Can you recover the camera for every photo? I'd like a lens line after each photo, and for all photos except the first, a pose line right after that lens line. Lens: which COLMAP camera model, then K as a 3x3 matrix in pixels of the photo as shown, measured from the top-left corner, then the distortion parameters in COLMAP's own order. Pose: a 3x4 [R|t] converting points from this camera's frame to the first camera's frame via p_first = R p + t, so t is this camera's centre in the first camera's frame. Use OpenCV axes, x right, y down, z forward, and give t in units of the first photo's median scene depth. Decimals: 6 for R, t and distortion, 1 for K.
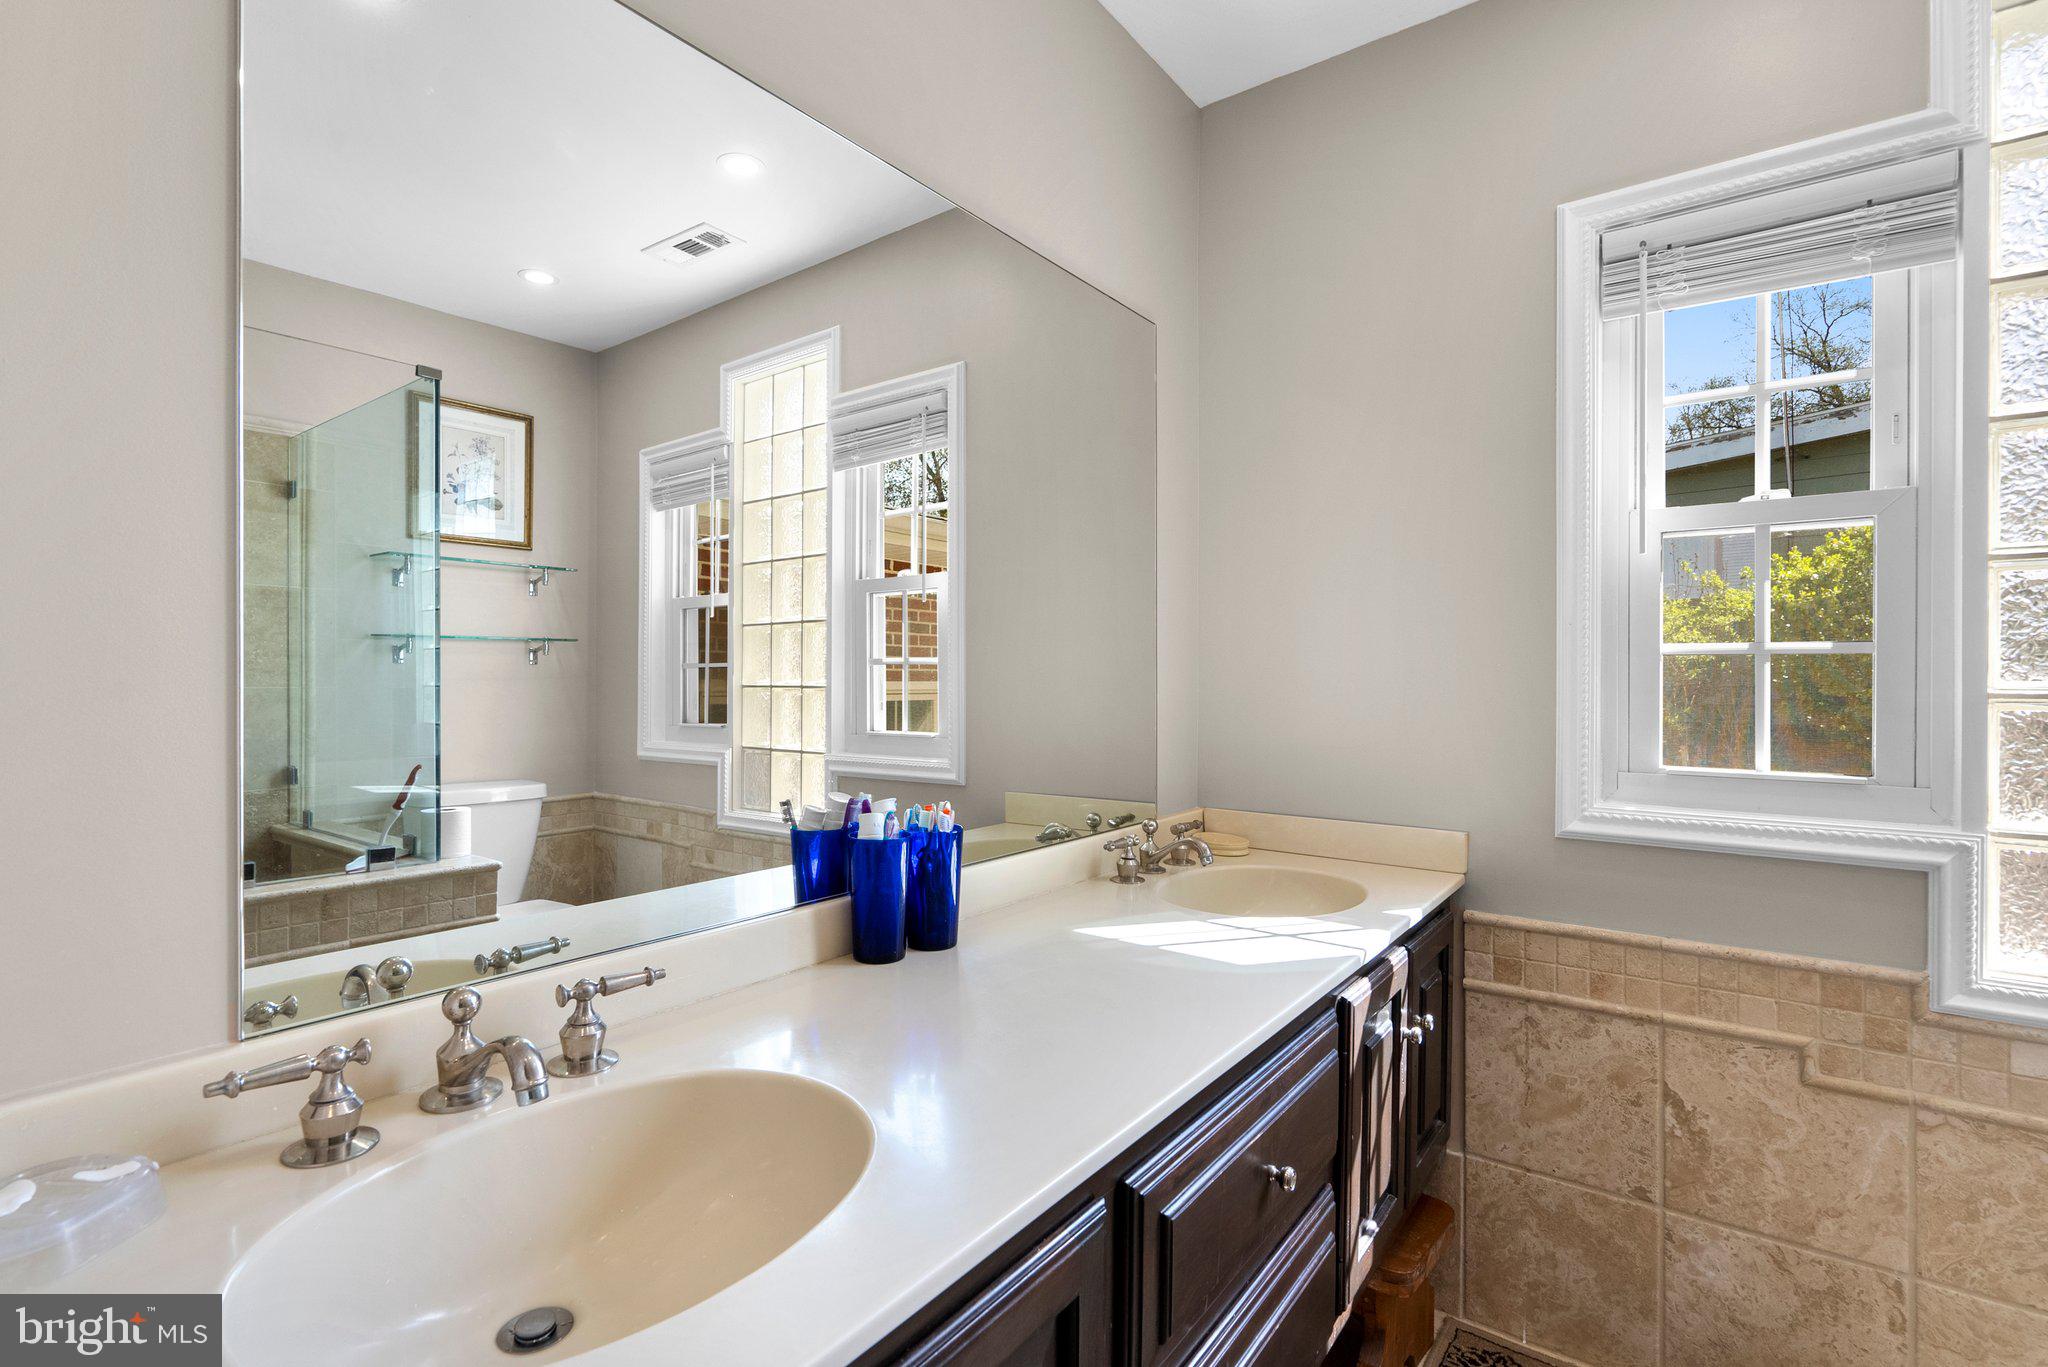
lens RADIAL K [[945.8, 0, 1017.3], [0, 945.8, 675.2], [0, 0, 1]] dist [-0.006997, 0.002601]
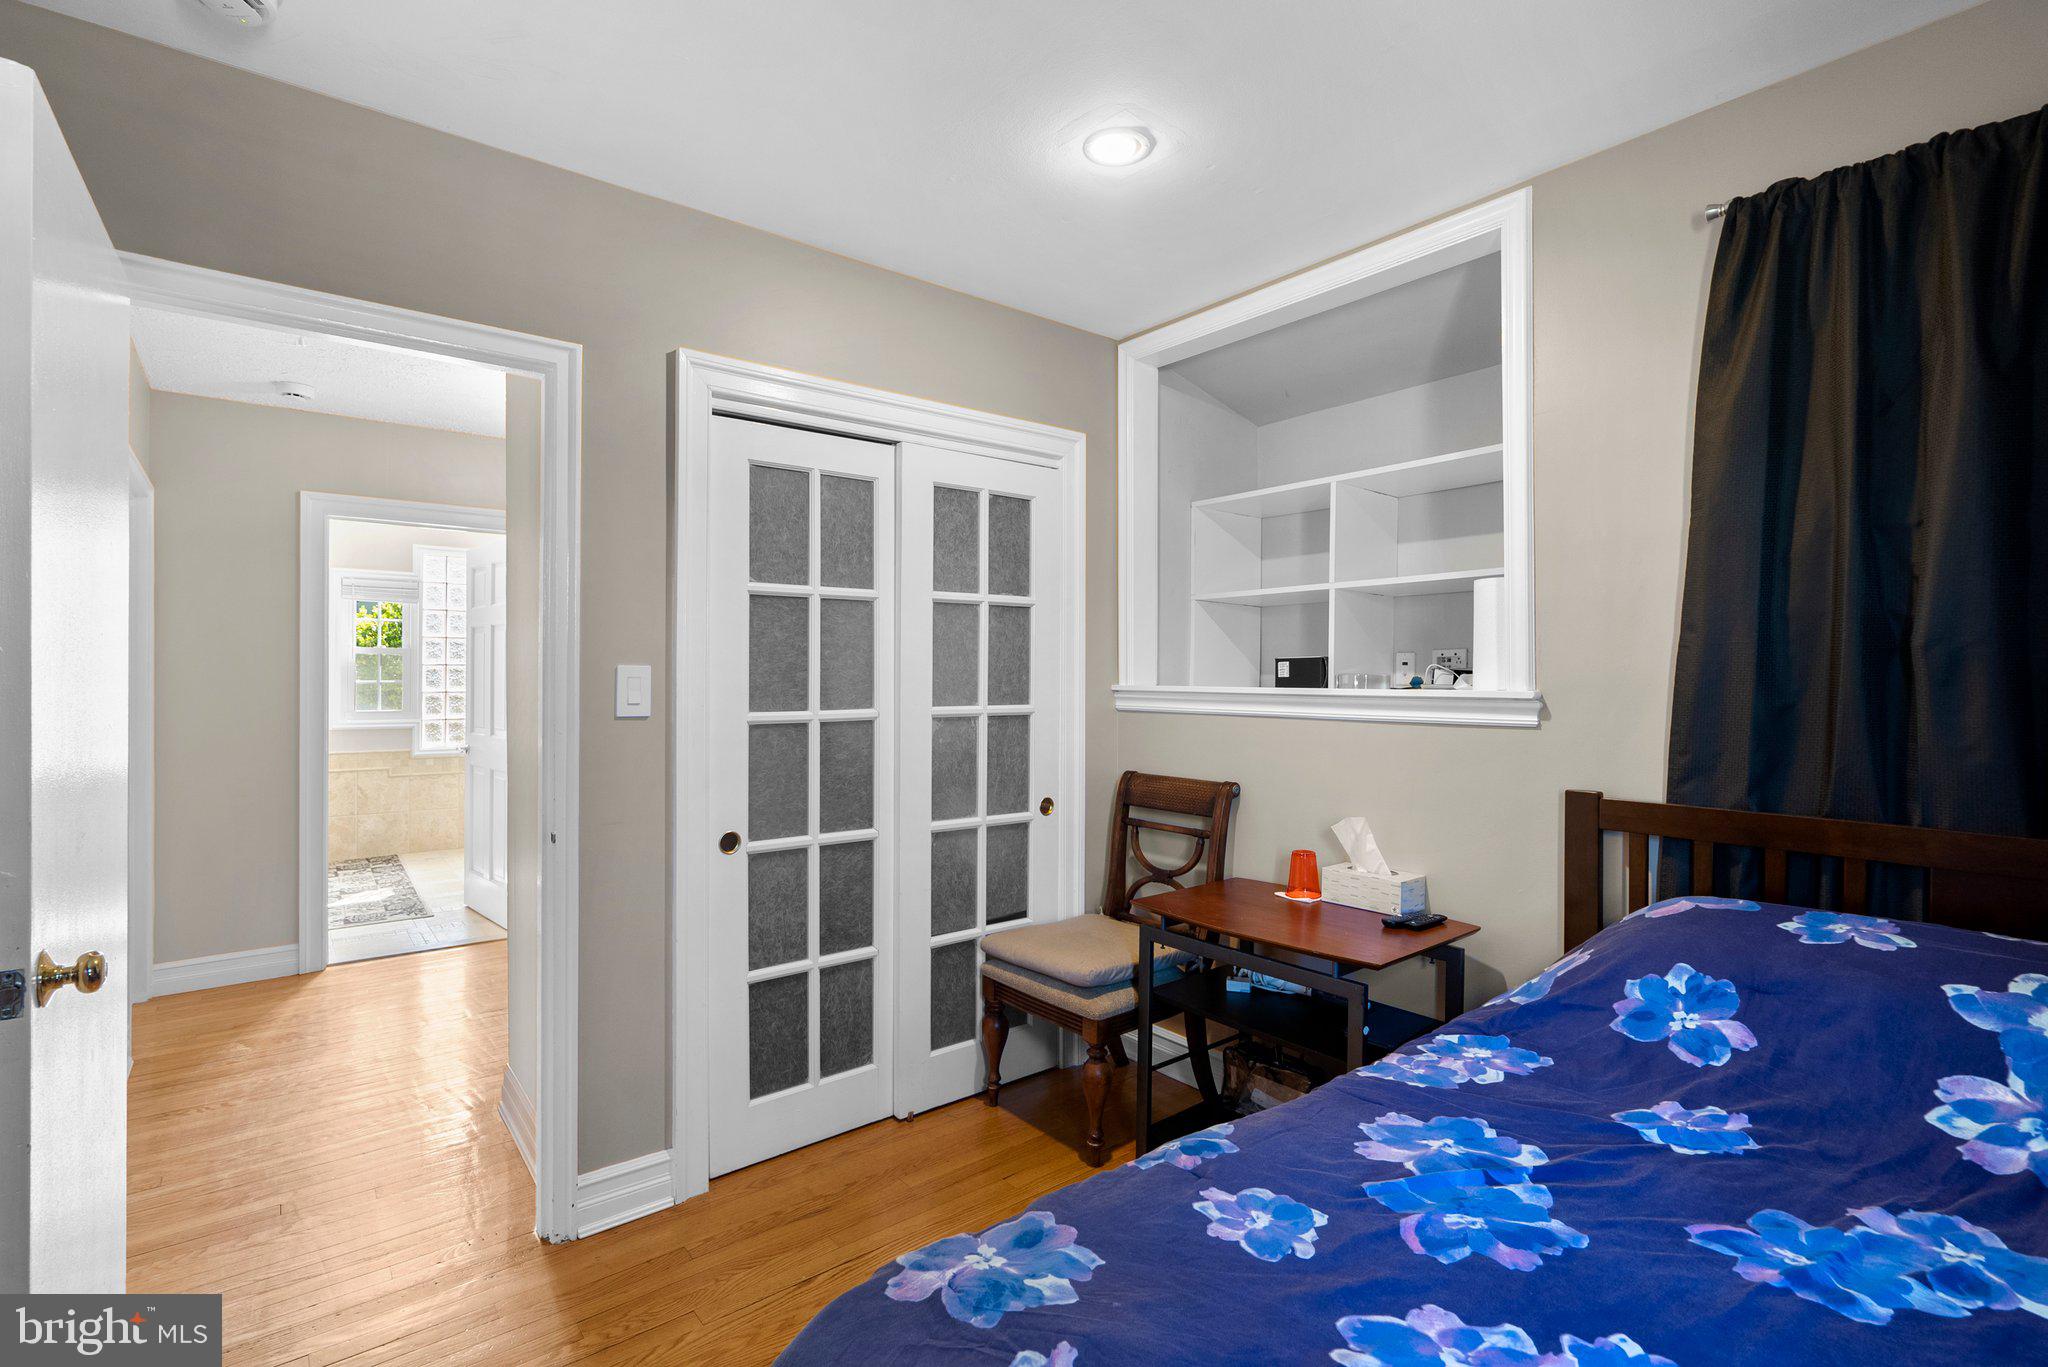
lens RADIAL K [[945.8, 0, 1046.3], [0, 945.8, 673.0], [0, 0, 1]] dist [-0.006997, 0.002601]
pose [[0.233995, 0.007920, 0.972206, -2.833345], [-0.002365, 0.999968, -0.007577, -0.044276], [-0.972235, -0.000527, 0.234006, -3.132471]]
